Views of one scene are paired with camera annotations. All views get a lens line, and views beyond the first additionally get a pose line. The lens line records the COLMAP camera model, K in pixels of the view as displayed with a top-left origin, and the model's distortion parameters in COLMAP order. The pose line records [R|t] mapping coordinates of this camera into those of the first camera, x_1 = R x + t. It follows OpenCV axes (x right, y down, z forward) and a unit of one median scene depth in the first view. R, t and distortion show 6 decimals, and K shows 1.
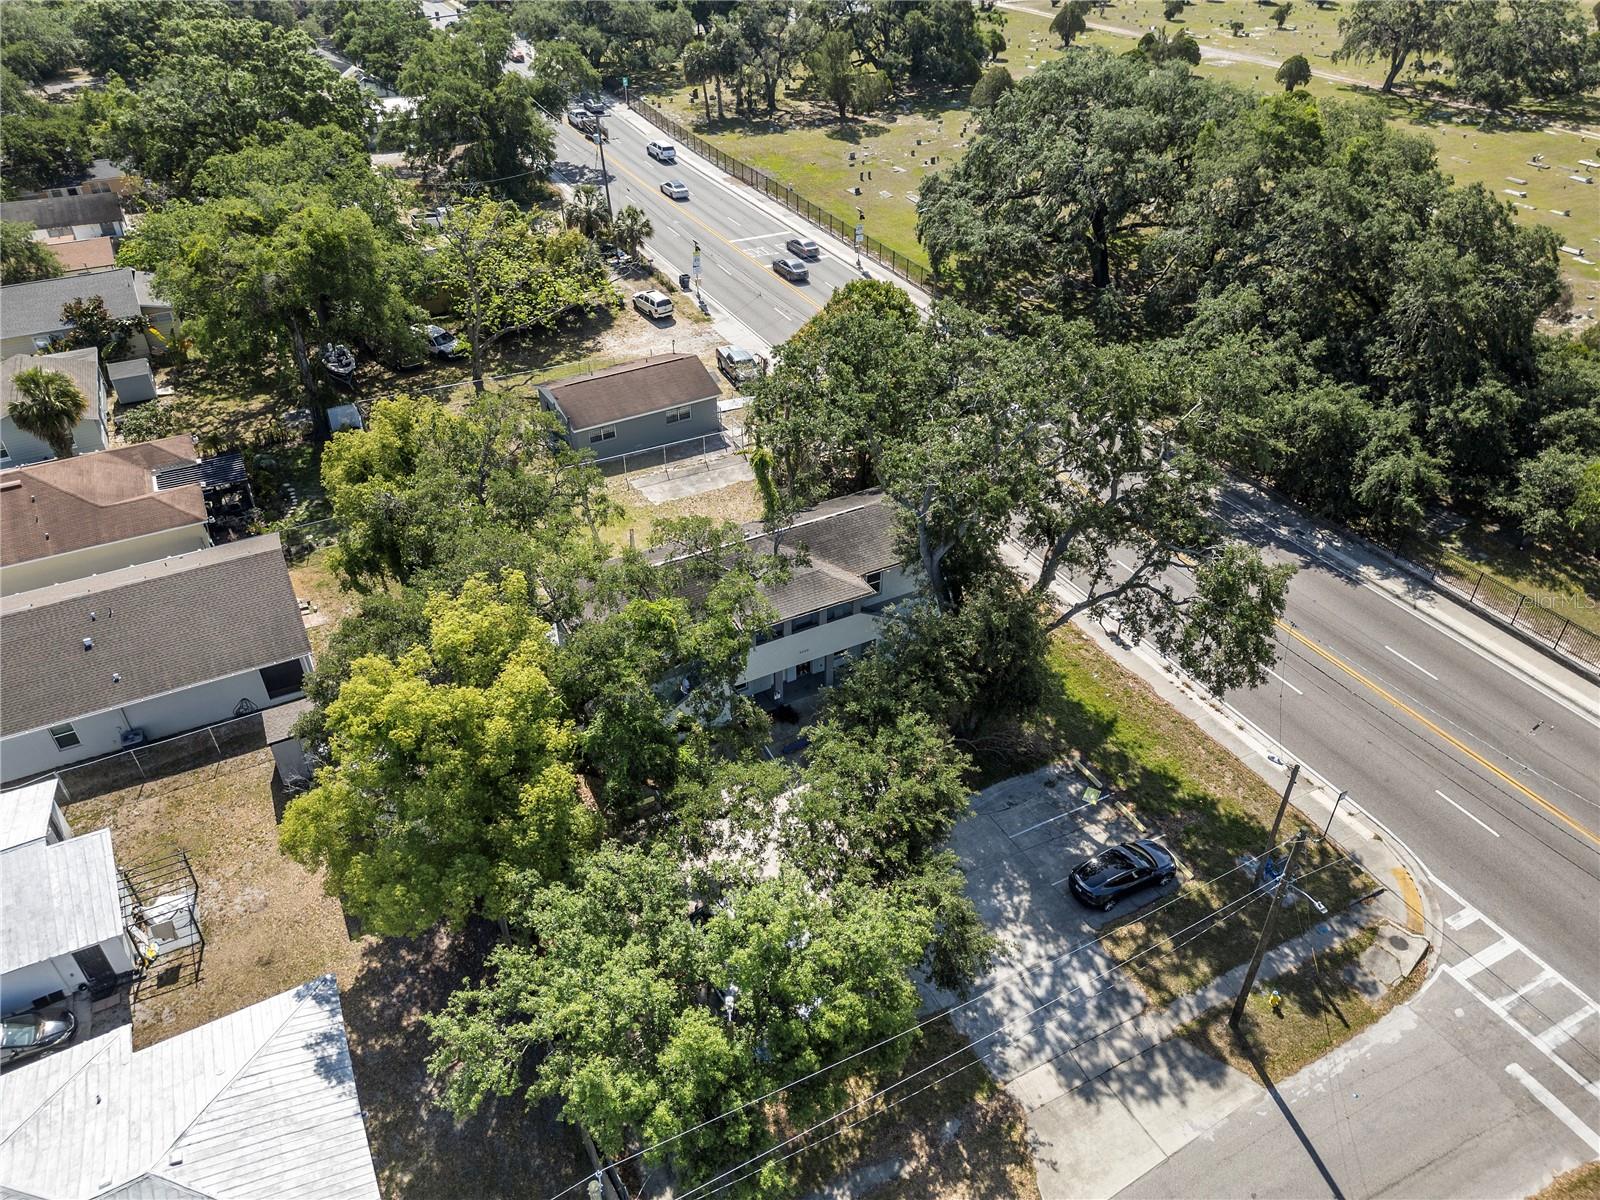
lens RADIAL K [[1130.2, 0, 800.0], [0, 1130.2, 600.0], [0, 0, 1]] dist [0.030237, 0.000186]
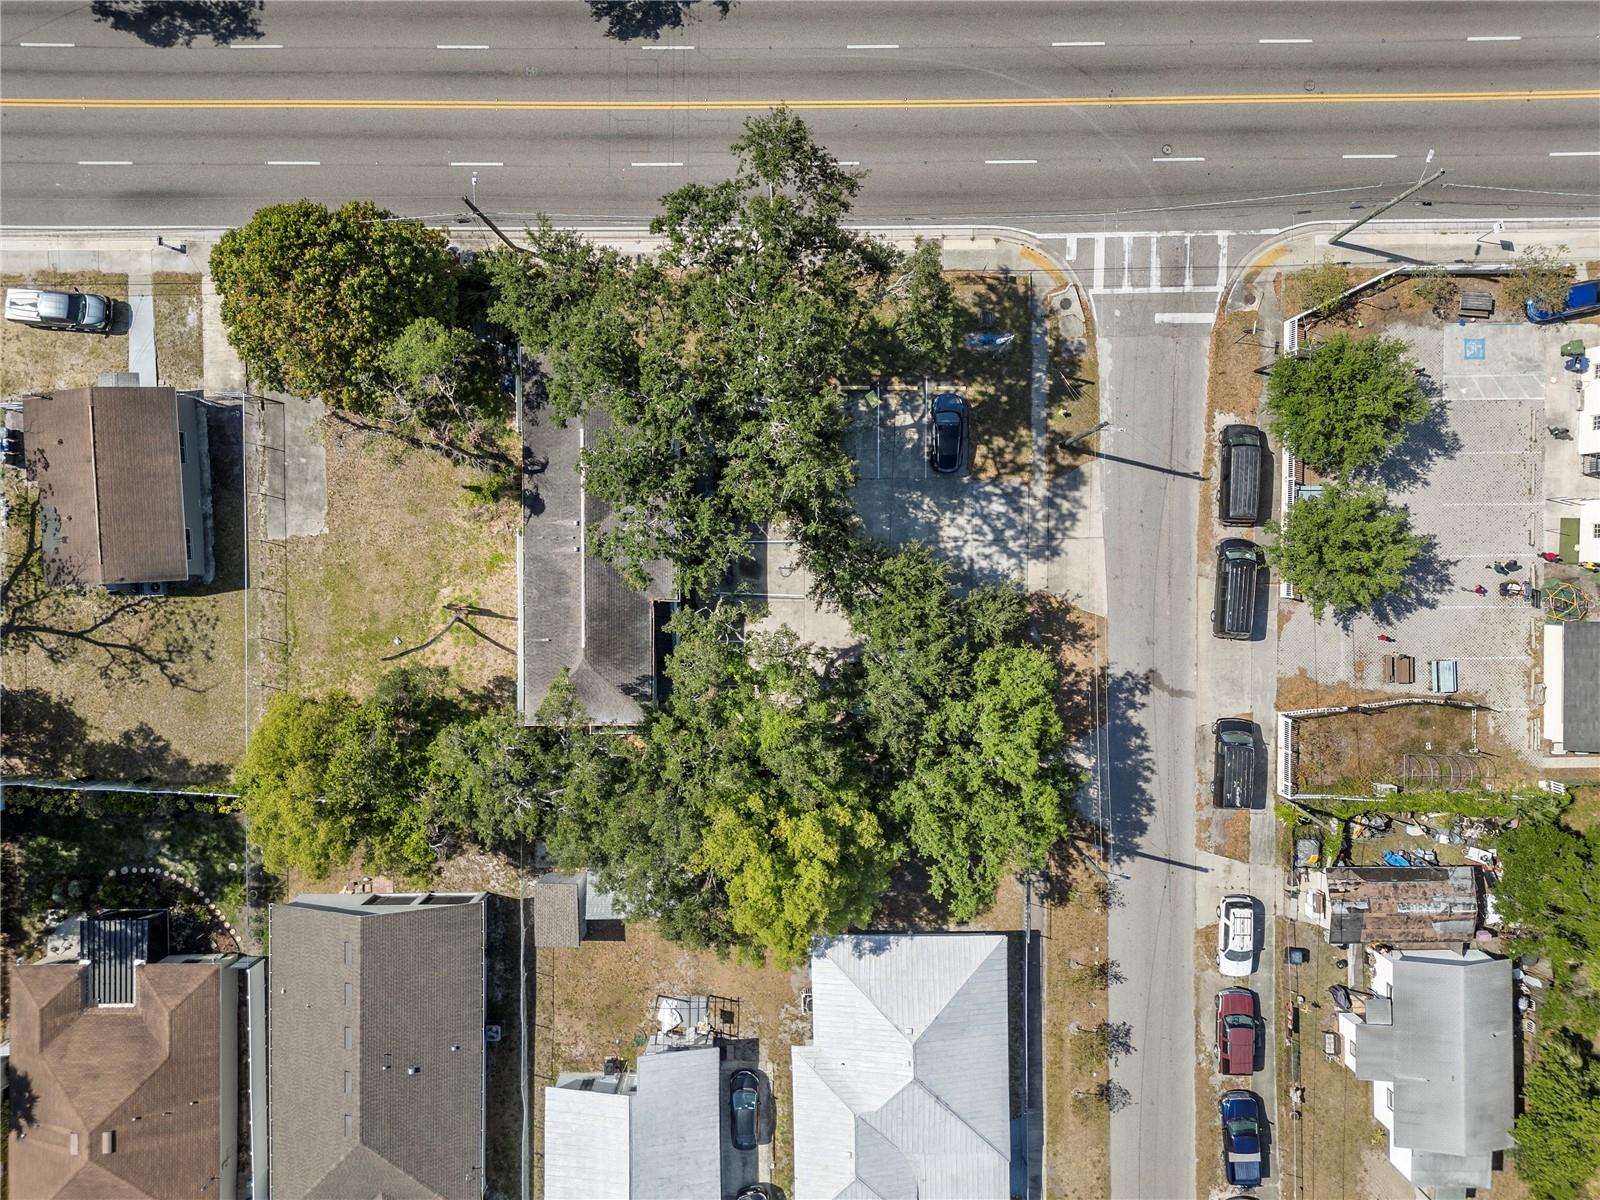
lens RADIAL K [[1130.2, 0, 800.0], [0, 1130.2, 600.0], [0, 0, 1]] dist [0.030237, 0.000186]
pose [[0.461497, -0.887109, -0.007587, 0.020736], [0.510694, 0.258664, 0.819929, -1.062335], [-0.725404, -0.382270, 0.572414, 0.247477]]
